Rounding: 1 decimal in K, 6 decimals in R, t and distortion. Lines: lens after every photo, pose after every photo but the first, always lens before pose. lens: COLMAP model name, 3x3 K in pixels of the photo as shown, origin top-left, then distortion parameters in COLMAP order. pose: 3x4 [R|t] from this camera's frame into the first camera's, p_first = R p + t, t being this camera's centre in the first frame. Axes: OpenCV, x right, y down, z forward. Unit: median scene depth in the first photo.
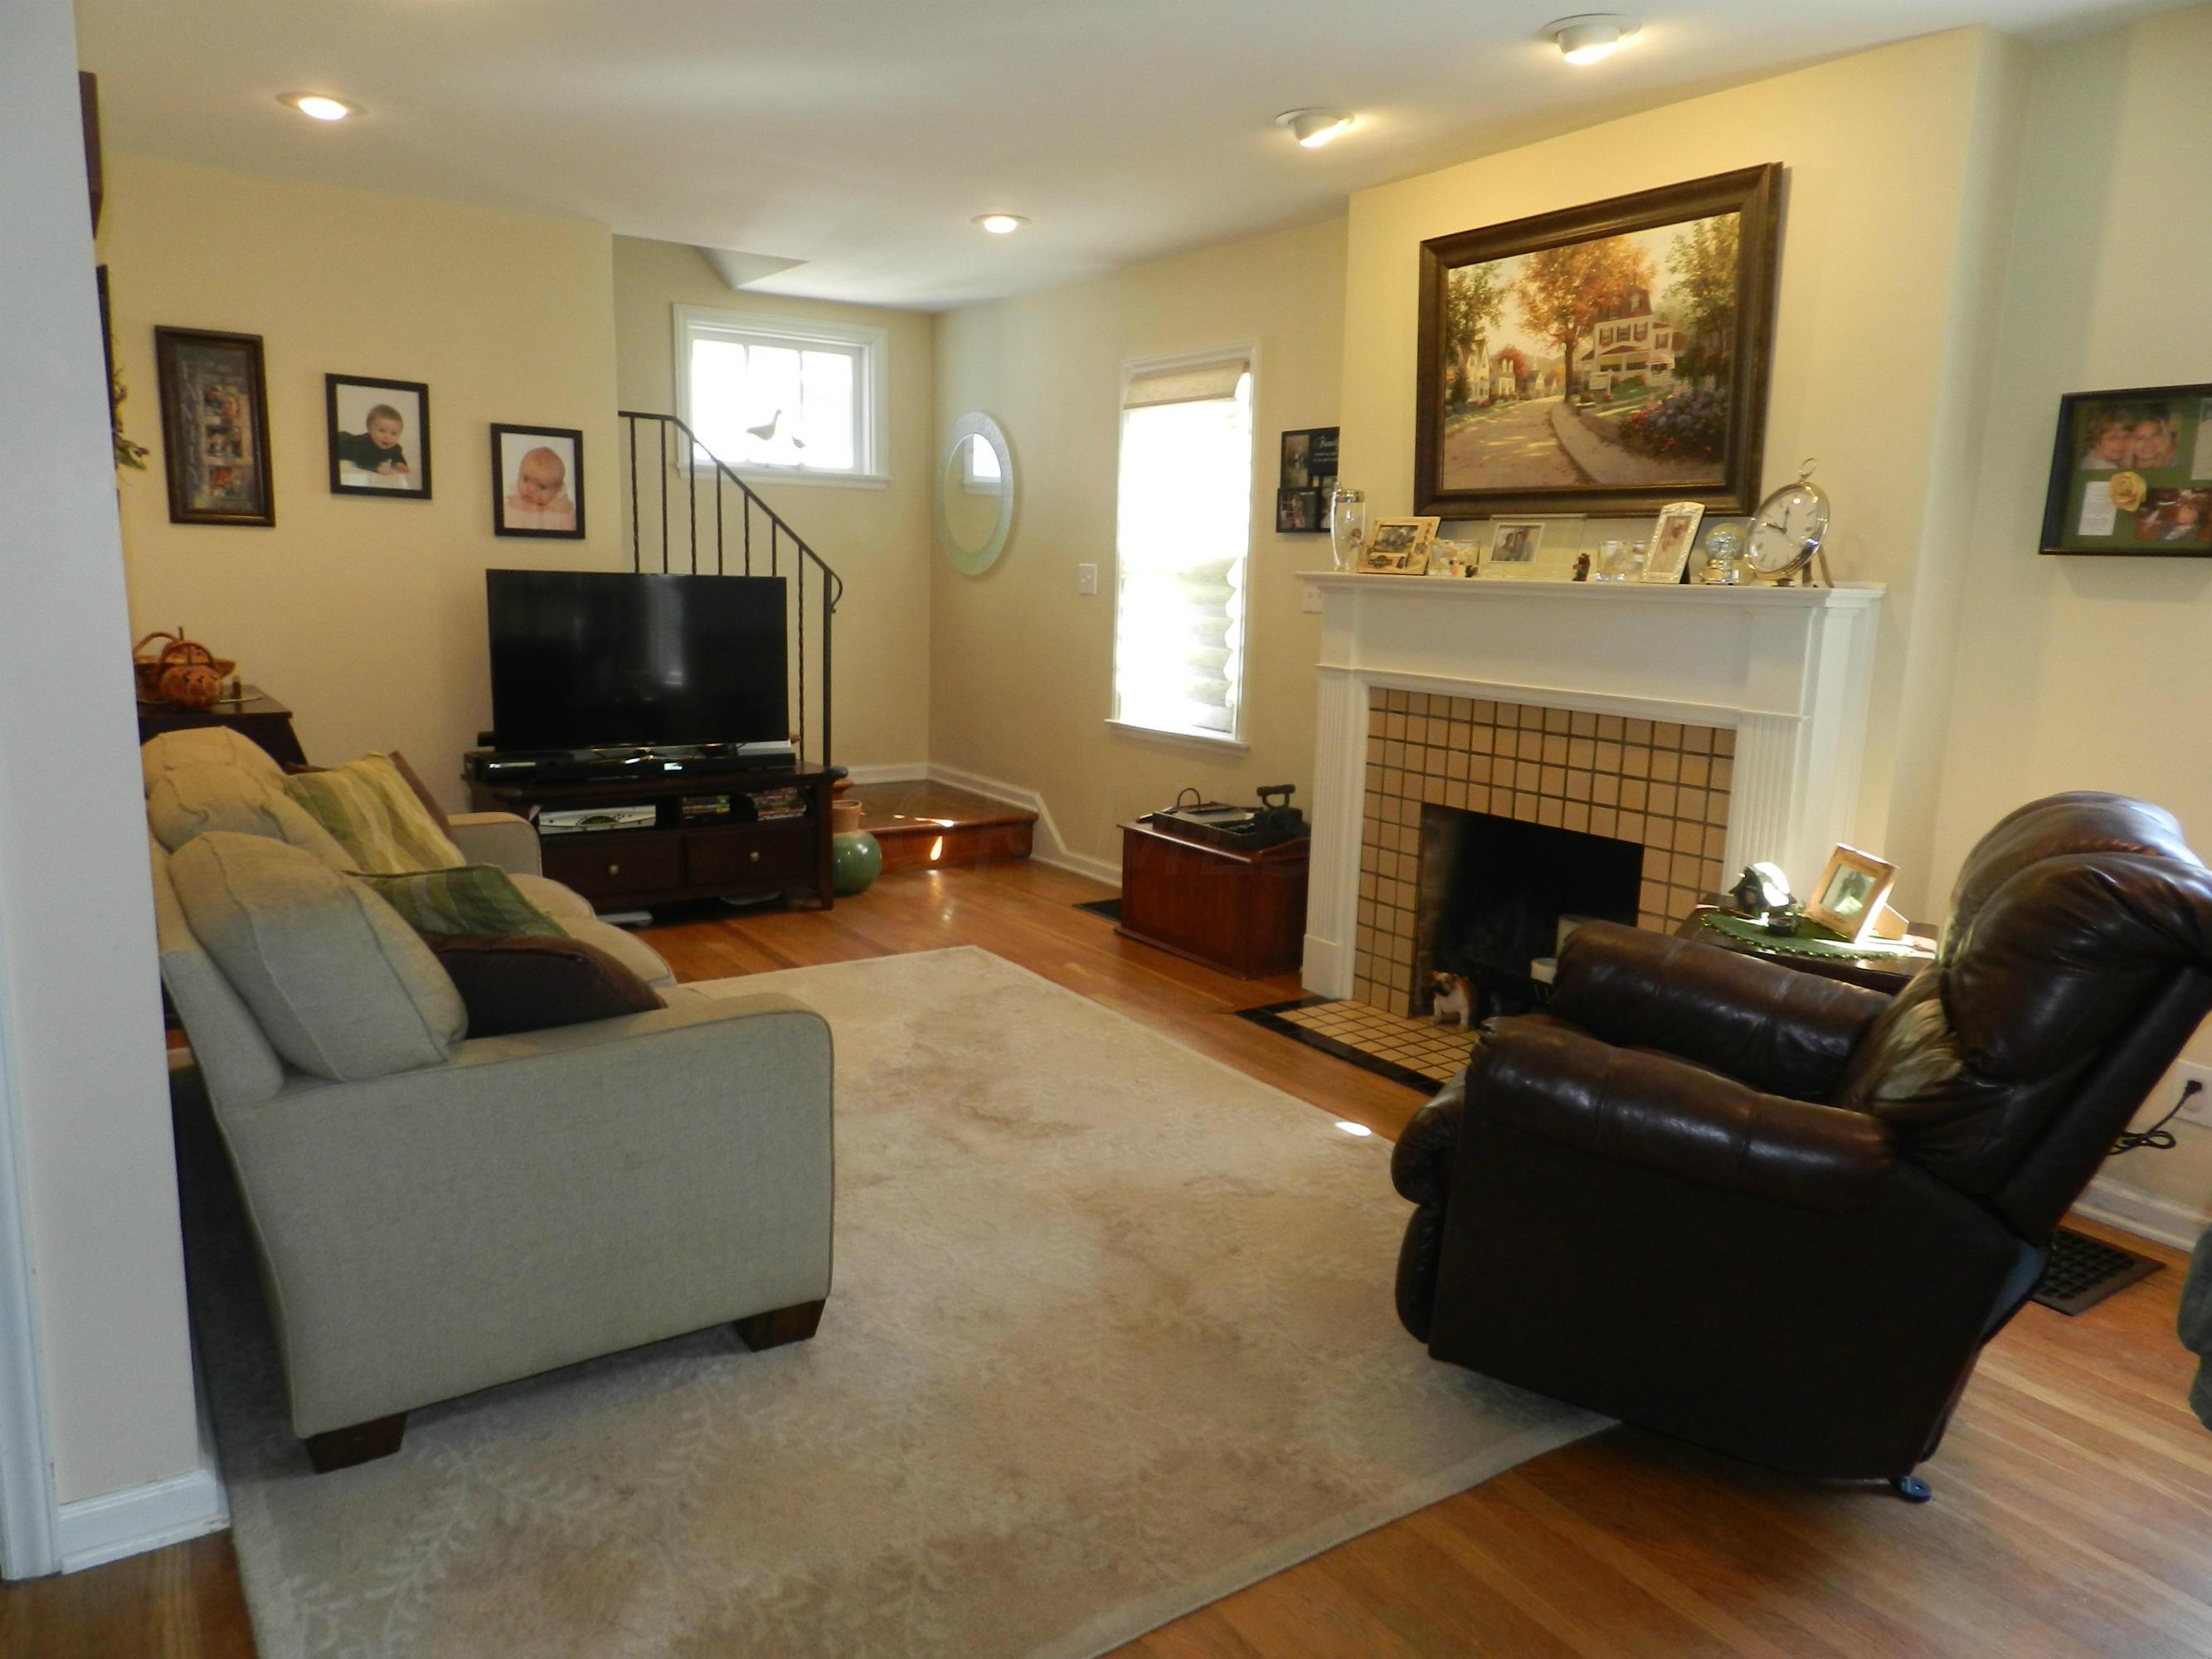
lens RADIAL K [[1506.1, 0, 1107.3], [0, 1506.1, 831.0], [0, 0, 1]] dist [0.026495, -0.013339]
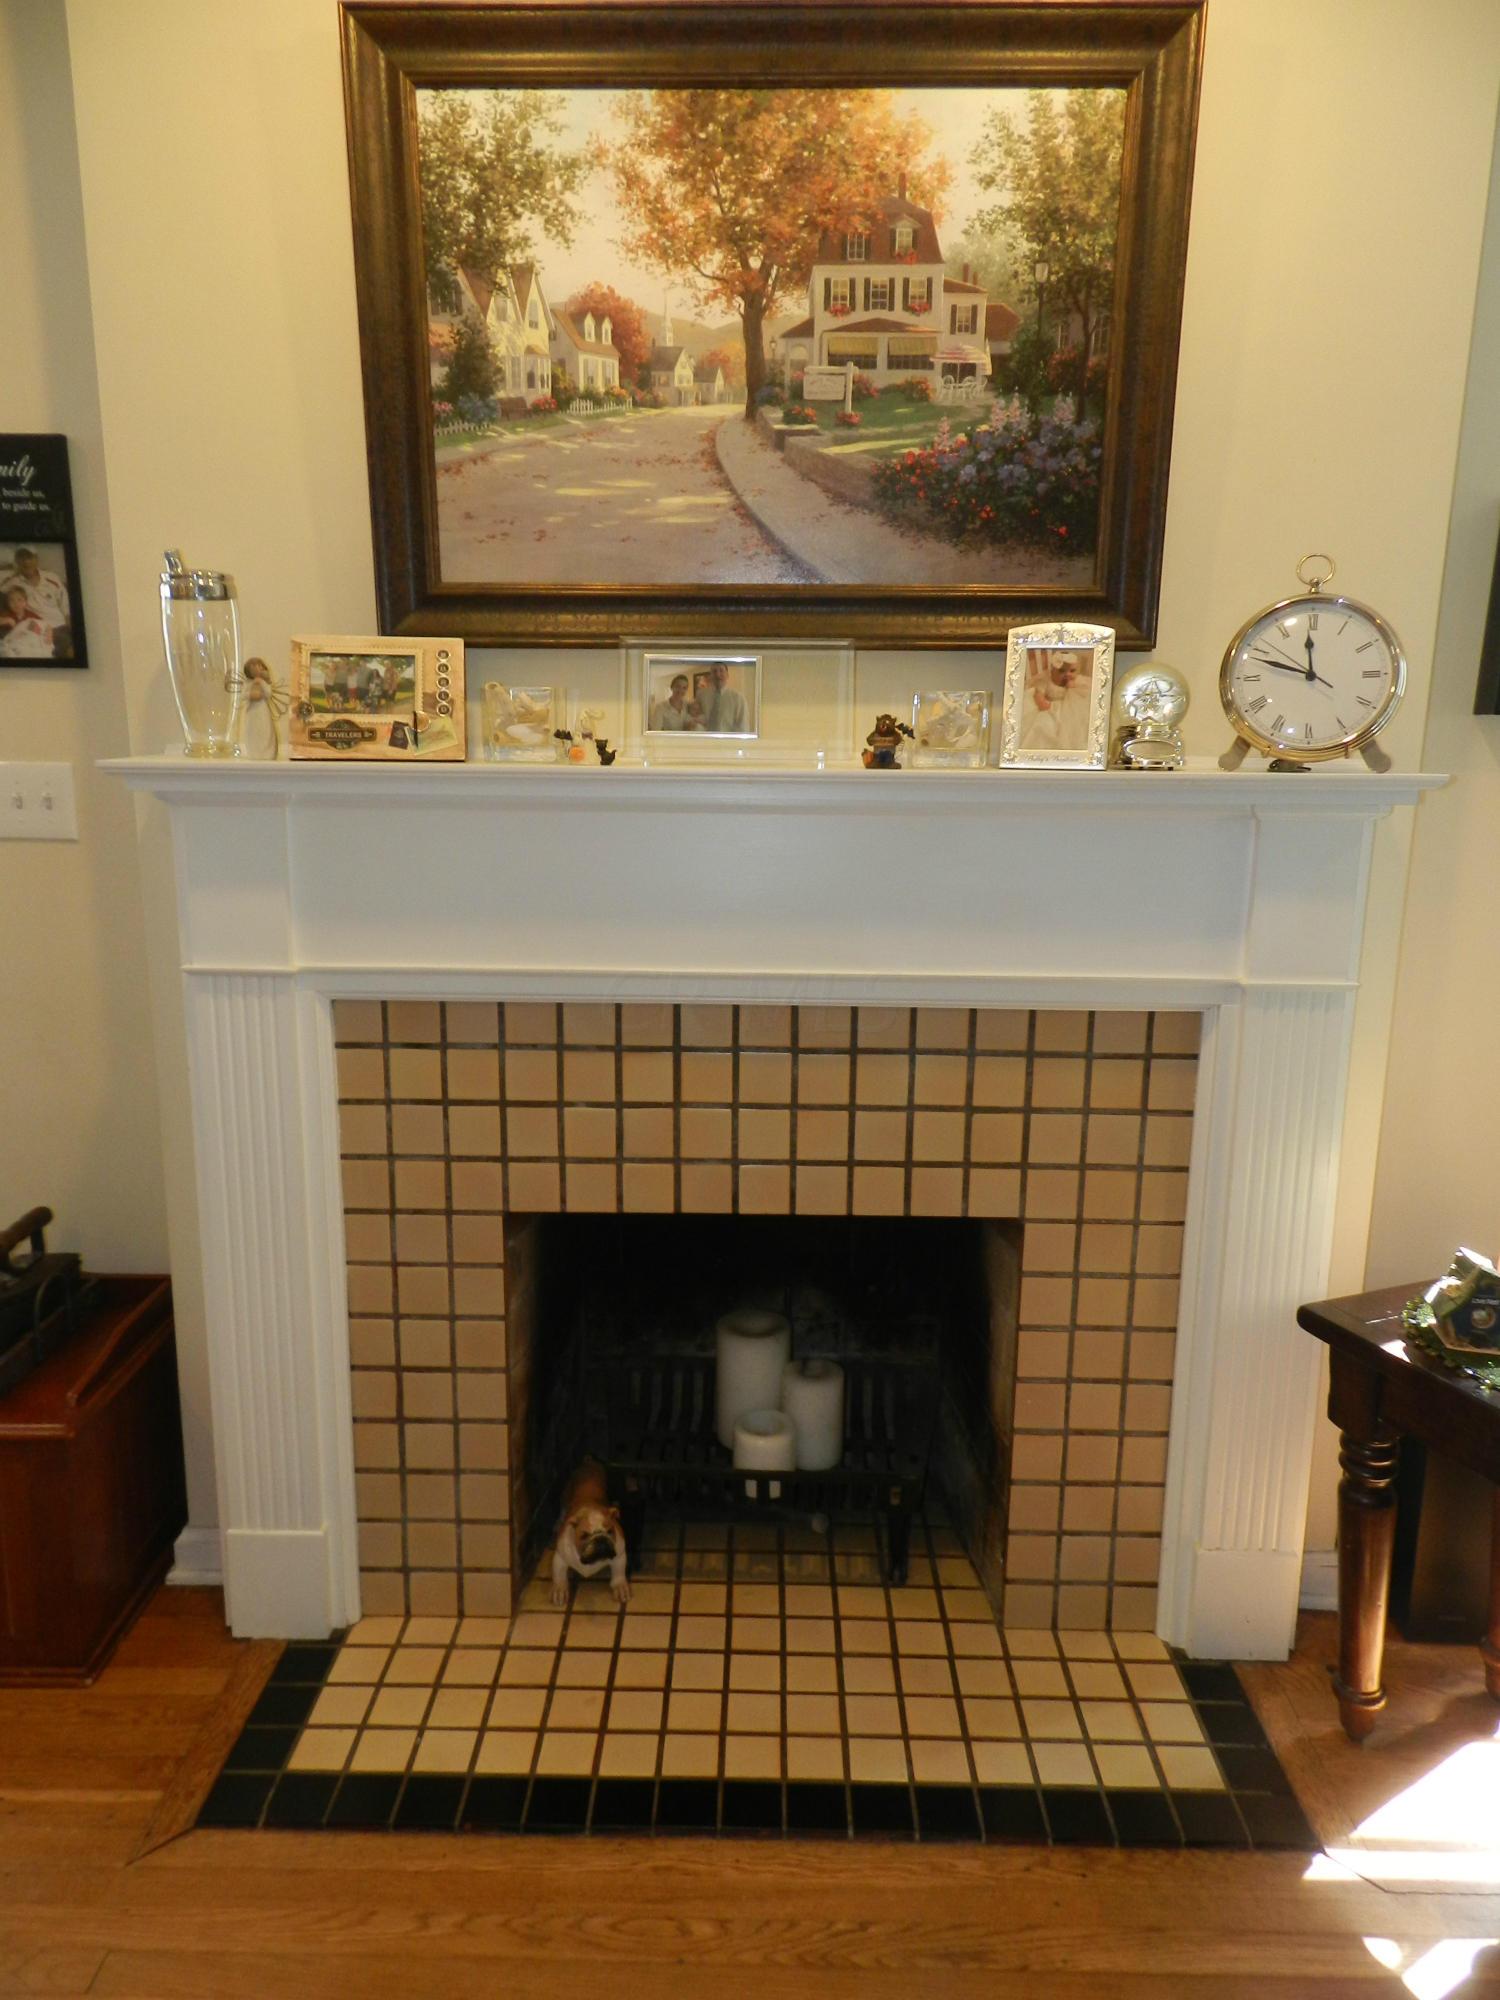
lens RADIAL K [[1348.0, 0, 752.1], [0, 1348.0, 993.6], [0, 0, 1]] dist [0.019859, -0.005790]
pose [[0.573114, -0.179863, 0.799494, -0.099702], [0.150619, 0.982115, 0.112977, -0.143763], [-0.805515, 0.055670, 0.589954, 0.739870]]
